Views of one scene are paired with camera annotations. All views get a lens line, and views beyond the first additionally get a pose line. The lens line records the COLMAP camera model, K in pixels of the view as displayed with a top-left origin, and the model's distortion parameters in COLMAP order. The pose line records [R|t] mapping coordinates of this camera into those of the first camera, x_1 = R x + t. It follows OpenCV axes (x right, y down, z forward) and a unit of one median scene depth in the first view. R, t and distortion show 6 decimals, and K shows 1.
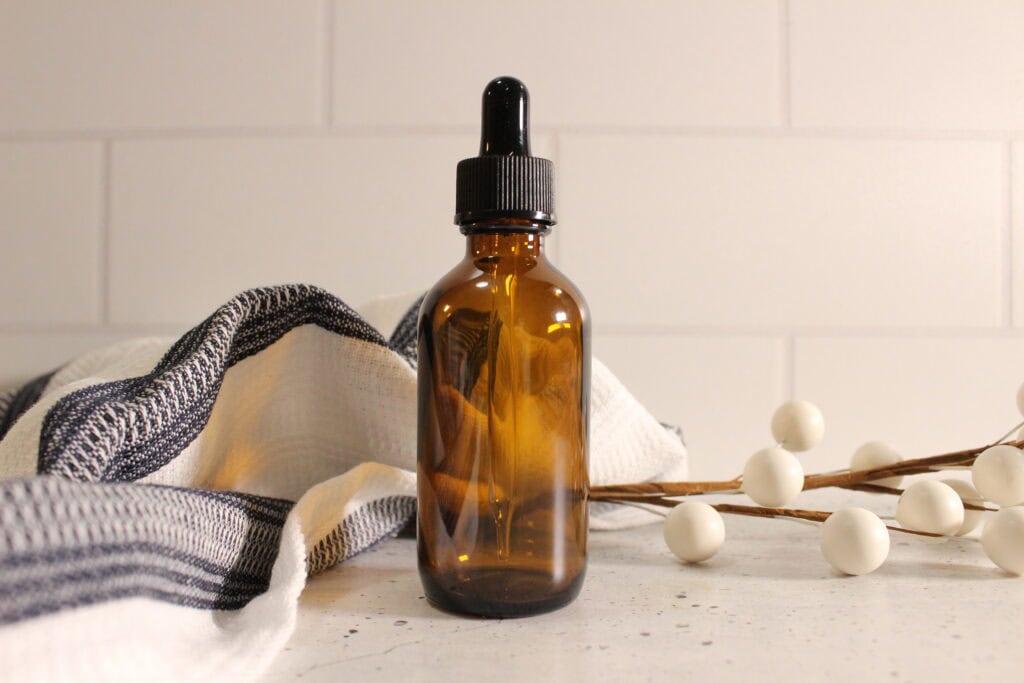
lens RADIAL K [[935.0, 0, 489.6], [0, 935.0, 383.7], [0, 0, 1]] dist [-0.135440, 0.010849]
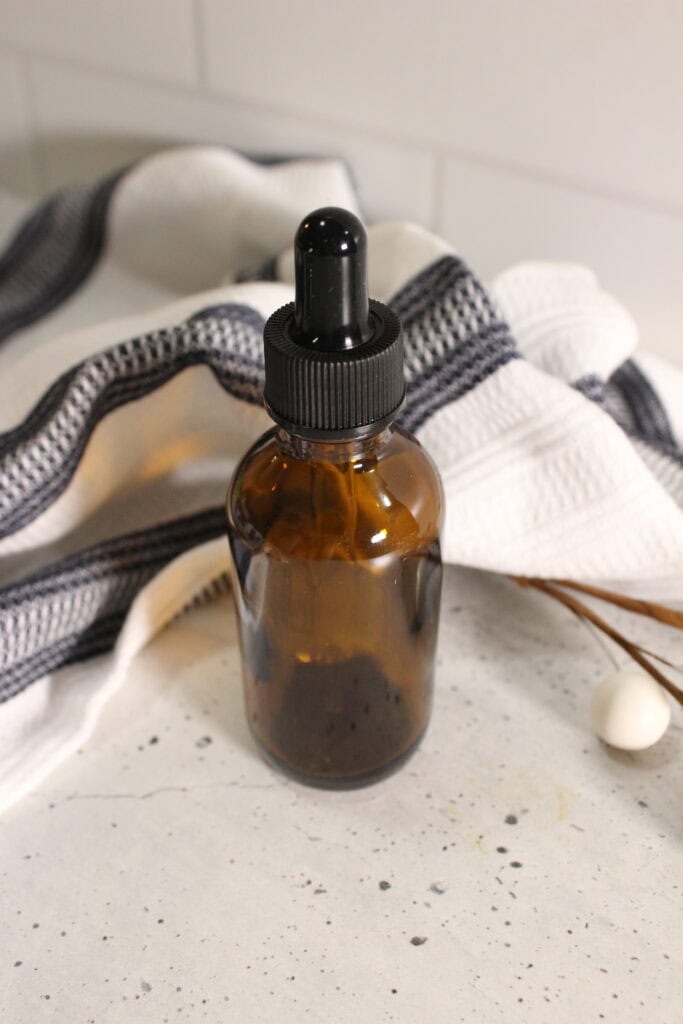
lens RADIAL K [[1133.0, 0, 315.9], [0, 1133.0, 509.9], [0, 0, 1]] dist [-0.140498, 0.194045]
pose [[0.811230, 0.352561, -0.466484, 0.433632], [0.002176, 0.795954, 0.605353, -0.612462], [0.584724, -0.492095, 0.644935, 0.359031]]
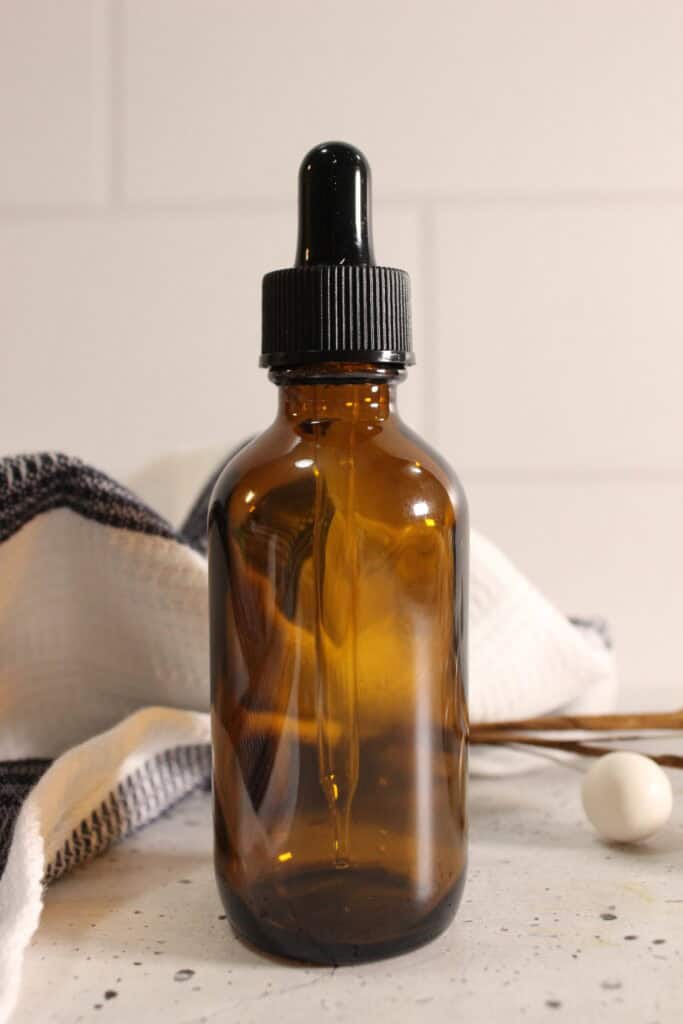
lens RADIAL K [[1133.0, 0, 315.9], [0, 1133.0, 509.9], [0, 0, 1]] dist [-0.140498, 0.194045]
pose [[0.998843, -0.013063, -0.046292, 0.035942], [0.013918, 0.999738, 0.018199, -0.080643], [0.046042, -0.018822, 0.998762, 0.186734]]
